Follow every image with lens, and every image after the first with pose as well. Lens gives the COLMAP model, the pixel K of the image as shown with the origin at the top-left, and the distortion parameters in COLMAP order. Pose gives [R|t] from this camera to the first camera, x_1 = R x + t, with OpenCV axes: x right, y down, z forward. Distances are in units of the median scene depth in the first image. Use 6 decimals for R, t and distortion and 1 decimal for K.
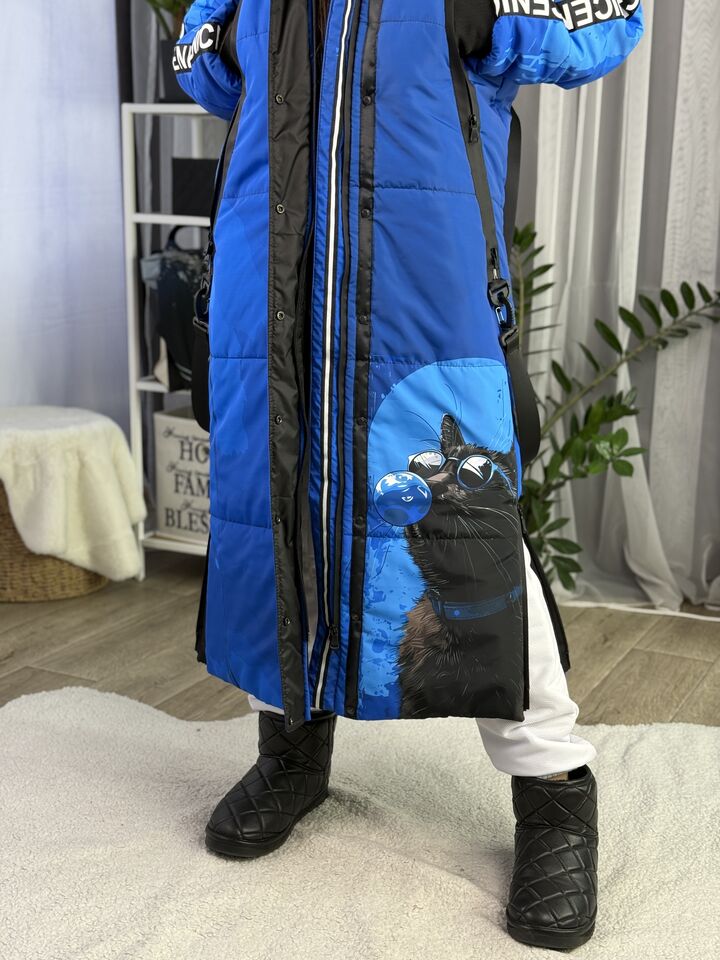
lens RADIAL K [[1333.5, 0, 360.0], [0, 1333.5, 480.0], [0, 0, 1]] dist [0.175692, -0.377833]
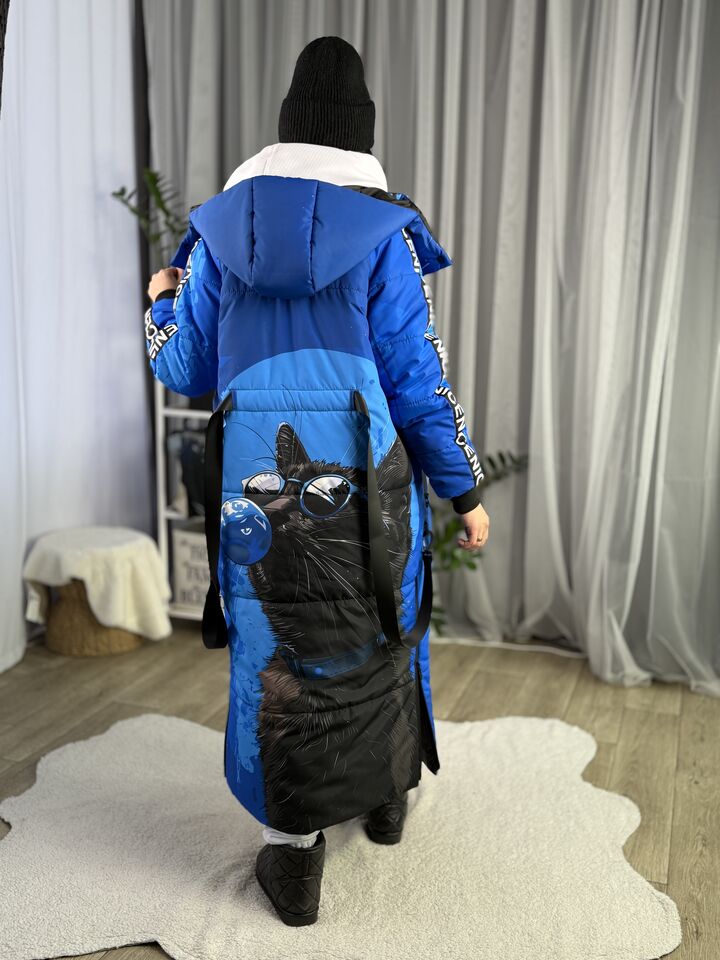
lens RADIAL K [[969.7, 0, 352.8], [0, 969.7, 486.2], [0, 0, 1]] dist [0.188827, -0.449546]
pose [[0.992918, -0.023453, 0.116464, -0.081341], [0.027023, 0.999209, -0.029172, -0.066631], [-0.115688, 0.032112, 0.992766, -0.183088]]
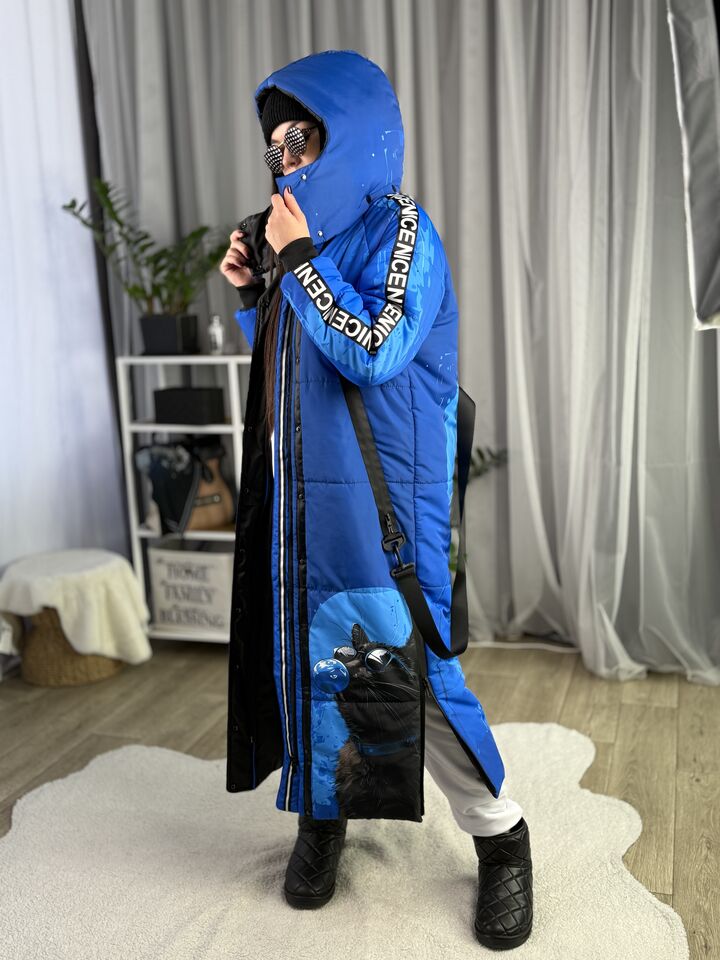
lens RADIAL K [[970.5, 0, 363.1], [0, 970.5, 473.3], [0, 0, 1]] dist [0.184509, -0.440381]
pose [[0.987100, -0.084775, 0.135818, -0.059715], [0.090235, 0.995321, -0.034557, -0.079966], [-0.132253, 0.046366, 0.990131, -0.154736]]
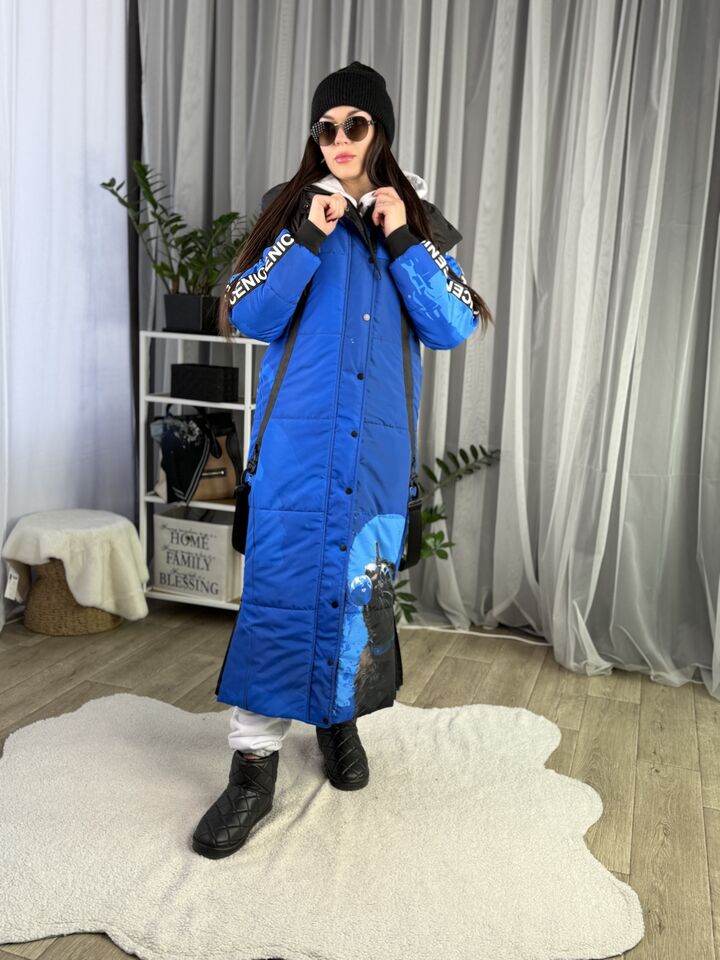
lens RADIAL K [[888.3, 0, 360.0], [0, 888.3, 480.0], [0, 0, 1]] dist [0.178425, -0.430346]
pose [[0.989705, 0.002779, 0.143098, -0.066004], [0.002288, 0.999376, -0.035234, -0.056103], [-0.143107, 0.035199, 0.989081, -0.119149]]
